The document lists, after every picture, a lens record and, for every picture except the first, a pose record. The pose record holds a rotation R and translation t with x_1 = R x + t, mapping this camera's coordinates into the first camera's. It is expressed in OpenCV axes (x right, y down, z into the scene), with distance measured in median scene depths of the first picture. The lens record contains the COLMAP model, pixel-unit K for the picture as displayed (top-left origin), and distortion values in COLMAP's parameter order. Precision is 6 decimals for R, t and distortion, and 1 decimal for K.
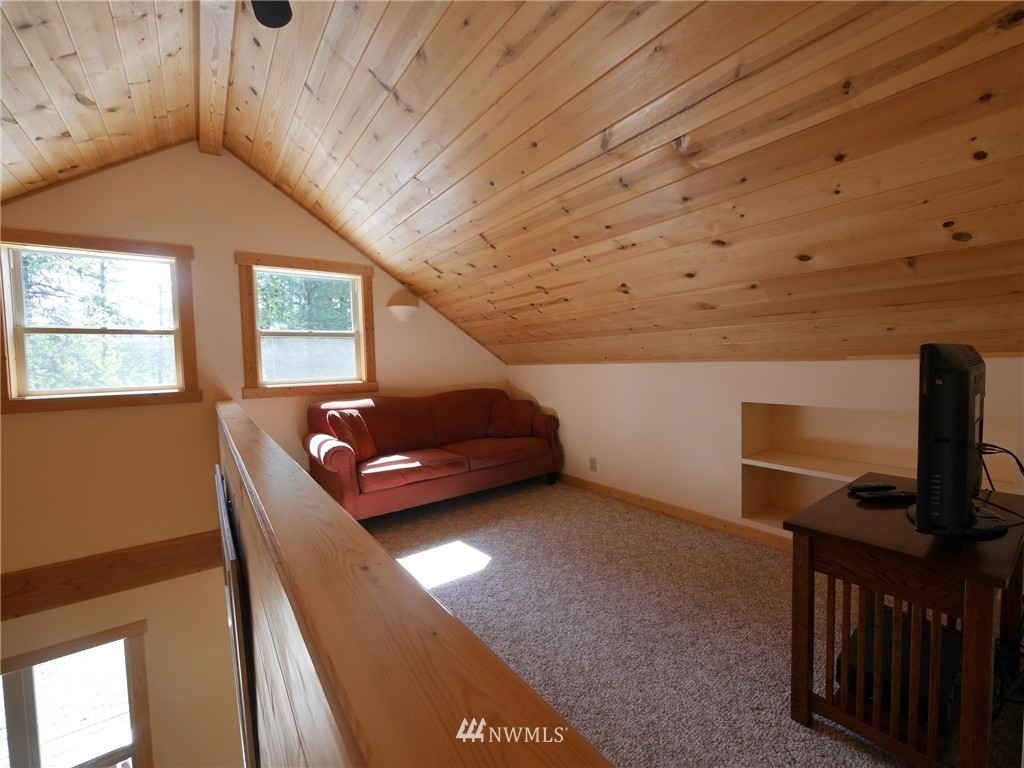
lens RADIAL K [[421.6, 0, 504.8], [0, 421.6, 381.1], [0, 0, 1]] dist [-0.005640, 0.000355]
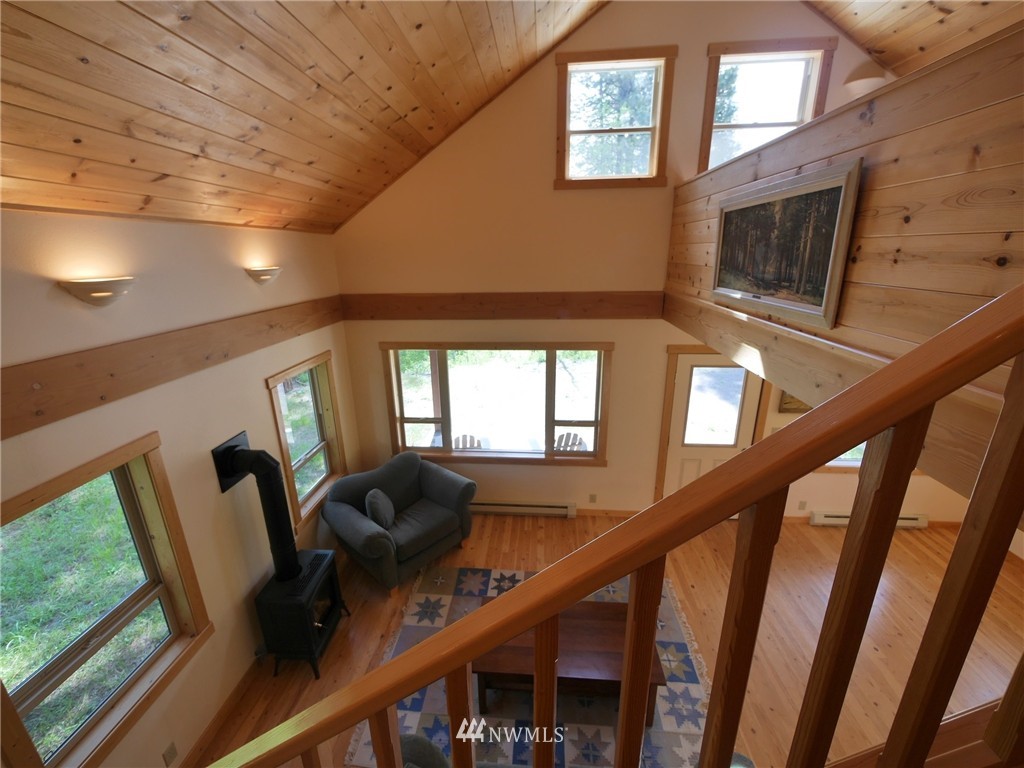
lens RADIAL K [[421.6, 0, 506.1], [0, 421.6, 381.1], [0, 0, 1]] dist [-0.005640, 0.000355]
pose [[0.759585, 0.204547, -0.617407, -0.176639], [-0.031985, 0.959859, 0.278652, 0.276571], [0.649621, -0.191912, 0.735637, -0.376779]]
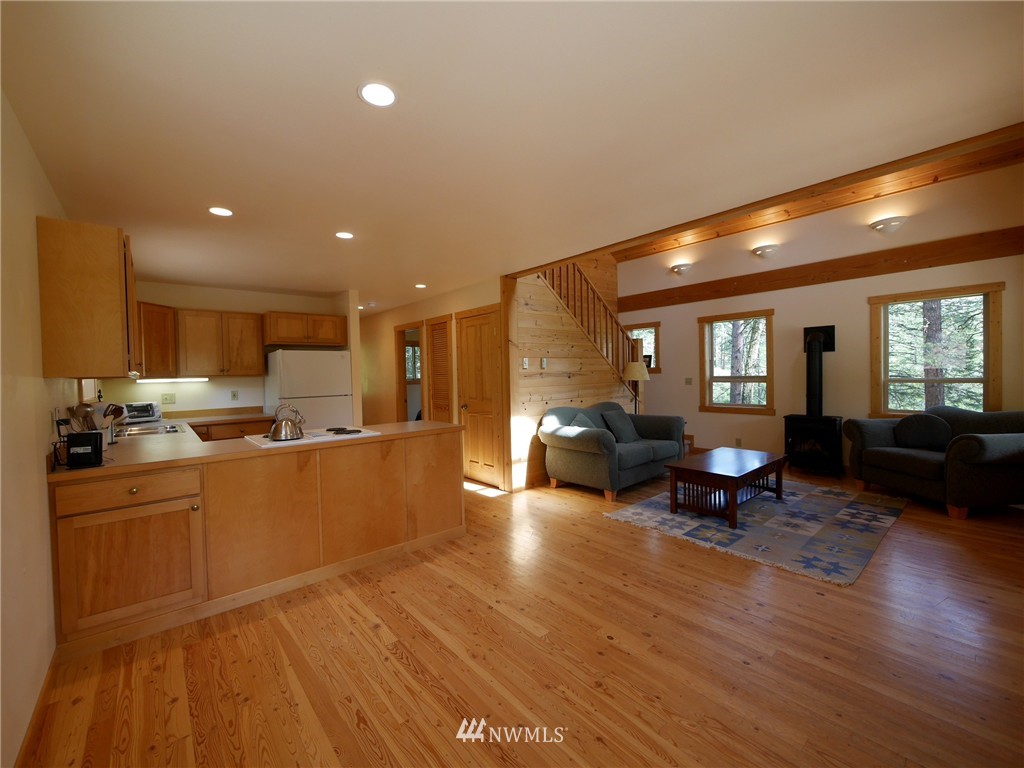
lens RADIAL K [[421.6, 0, 508.9], [0, 421.6, 382.1], [0, 0, 1]] dist [-0.005640, 0.000355]
pose [[-0.995051, 0.048691, -0.086624, 0.217355], [0.043061, 0.996909, 0.065712, 0.753136], [0.089555, 0.061656, -0.994072, 1.522034]]
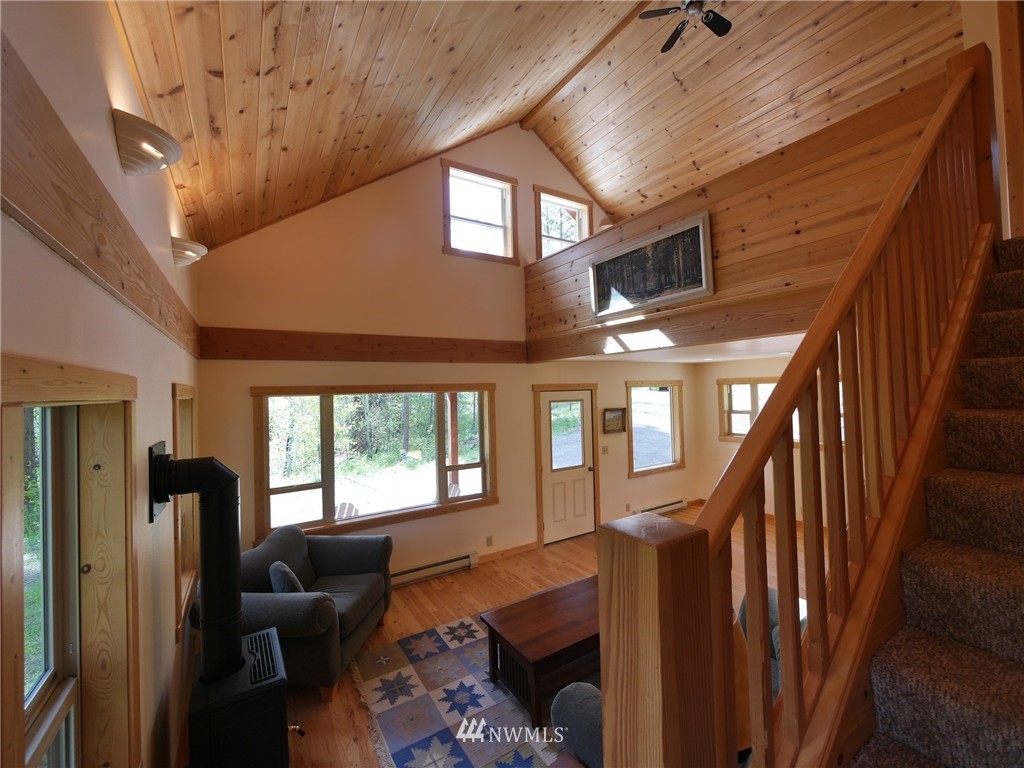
lens RADIAL K [[421.6, 0, 512.0], [0, 421.6, 380.7], [0, 0, 1]] dist [-0.005640, 0.000355]
pose [[0.998152, -0.001976, -0.060741, -0.645731], [-0.001936, 0.997931, -0.064264, 0.636891], [0.060743, 0.064263, 0.996083, -0.713374]]
